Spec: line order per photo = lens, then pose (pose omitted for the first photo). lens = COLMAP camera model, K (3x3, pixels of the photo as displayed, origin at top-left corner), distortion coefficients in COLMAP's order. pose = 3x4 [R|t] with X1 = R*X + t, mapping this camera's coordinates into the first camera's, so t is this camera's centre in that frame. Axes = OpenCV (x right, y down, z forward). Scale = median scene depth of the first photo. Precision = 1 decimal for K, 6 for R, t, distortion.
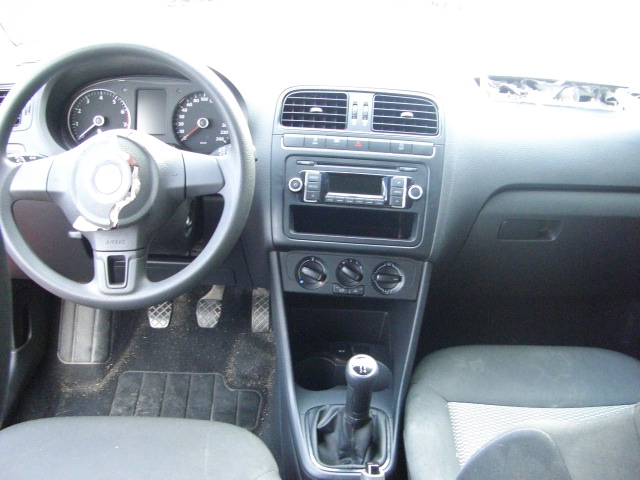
lens RADIAL K [[727.0, 0, 296.6], [0, 727.0, 285.7], [0, 0, 1]] dist [-0.168993, 0.179179]
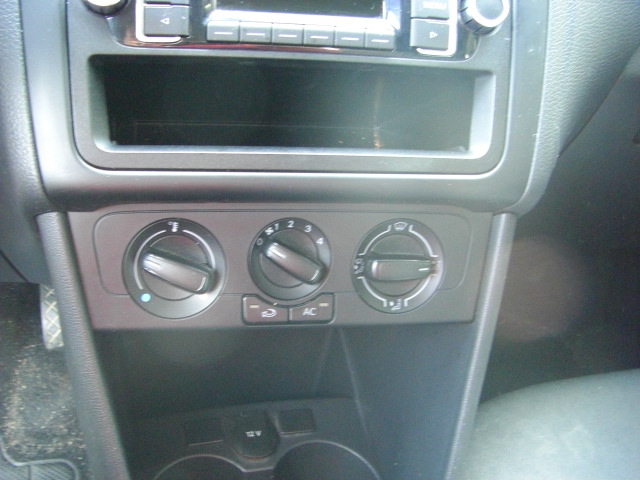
lens RADIAL K [[725.2, 0, 297.4], [0, 725.2, 286.9], [0, 0, 1]] dist [-0.152563, 0.059834]
pose [[0.968510, -0.089790, 0.232219, -0.002088], [0.060923, 0.989819, 0.128633, -0.048379], [-0.241405, -0.110435, 0.964120, 0.676540]]
